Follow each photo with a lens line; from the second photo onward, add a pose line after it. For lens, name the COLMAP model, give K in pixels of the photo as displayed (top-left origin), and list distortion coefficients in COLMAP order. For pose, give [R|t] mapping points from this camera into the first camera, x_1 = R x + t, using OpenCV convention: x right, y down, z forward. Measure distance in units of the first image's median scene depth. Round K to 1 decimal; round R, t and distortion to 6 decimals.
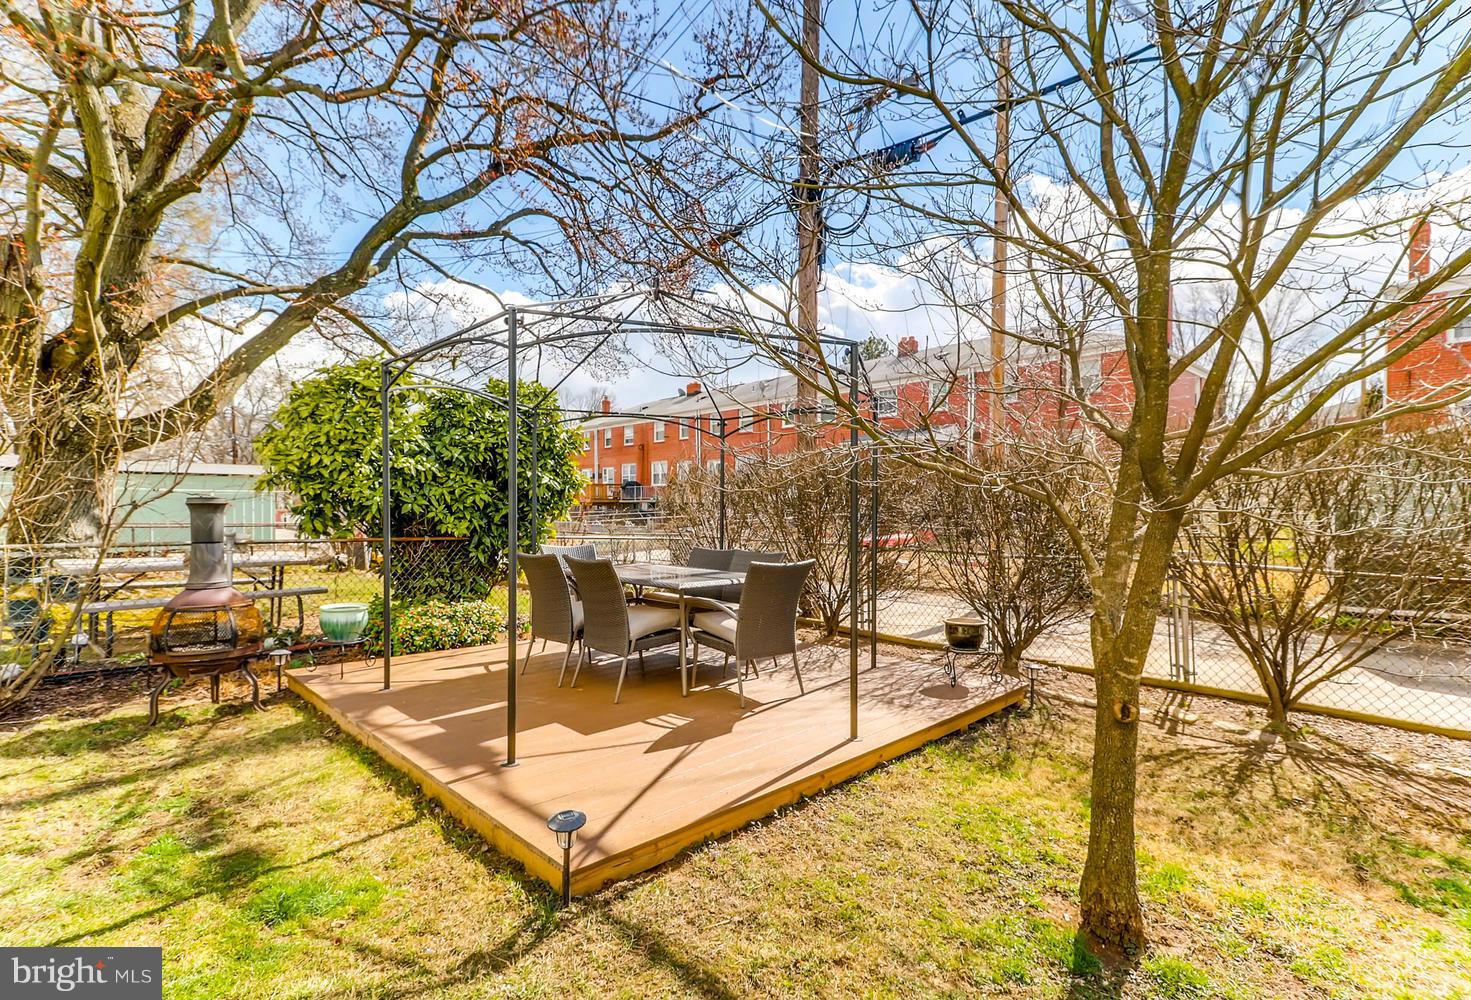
lens RADIAL K [[660.6, 0, 739.9], [0, 660.6, 518.2], [0, 0, 1]] dist [0.028124, -0.009733]
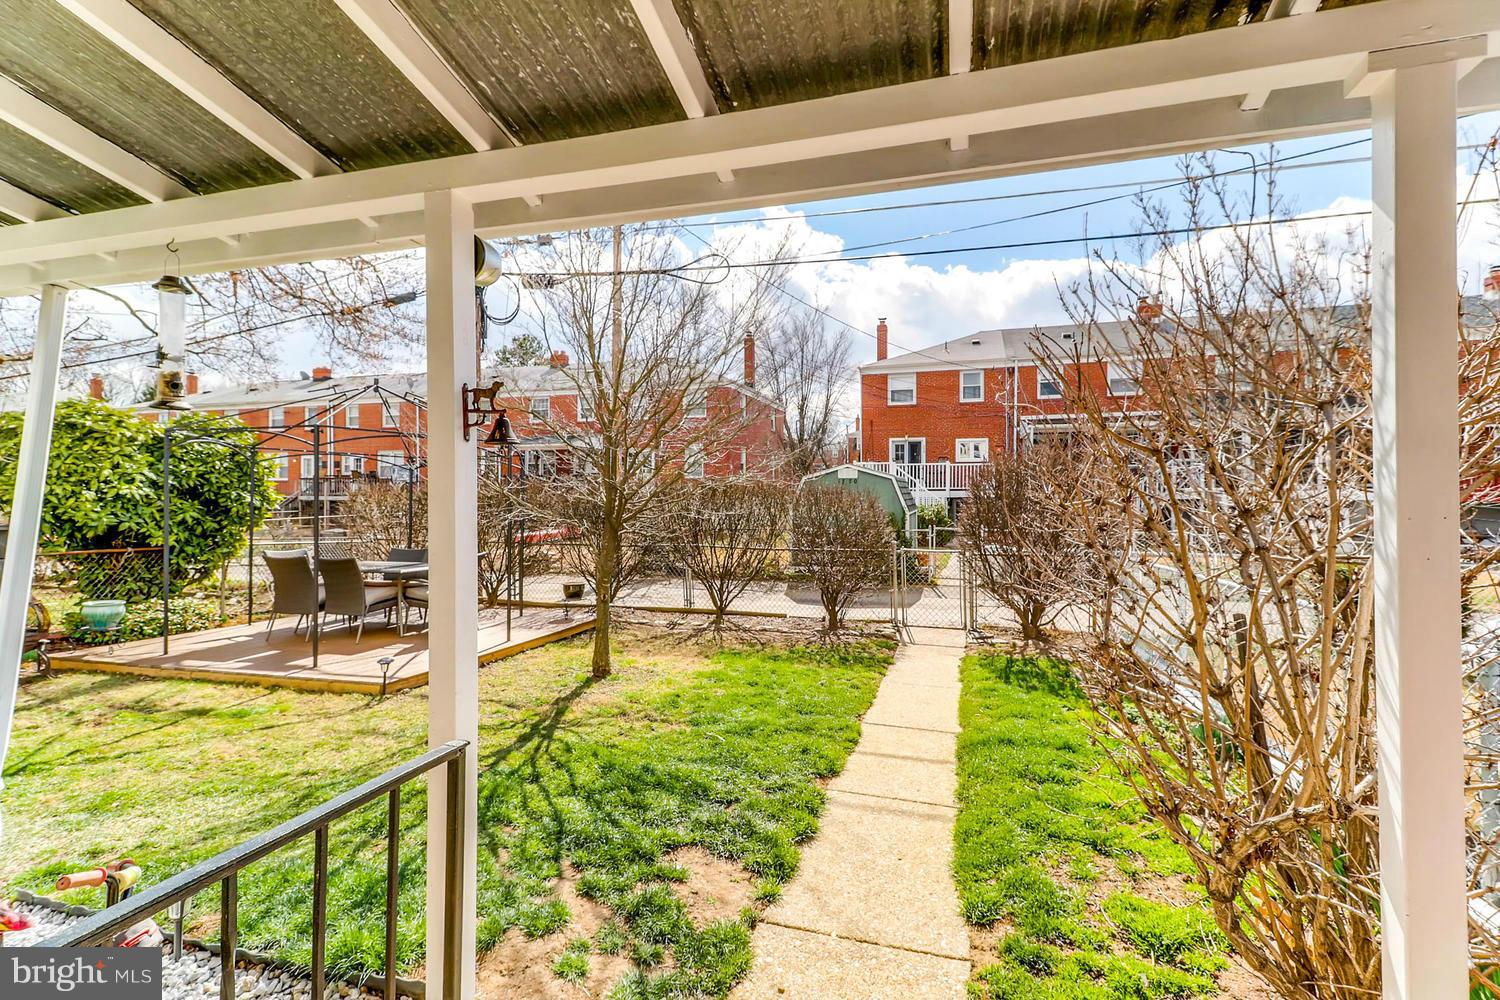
lens RADIAL K [[648.2, 0, 754.7], [0, 648.2, 487.7], [0, 0, 1]] dist [0.018889, -0.000222]
pose [[0.860938, 0.009315, 0.508625, -0.108950], [0.008375, 0.999437, -0.032481, -0.033511], [-0.508641, 0.032223, 0.860375, -0.609276]]
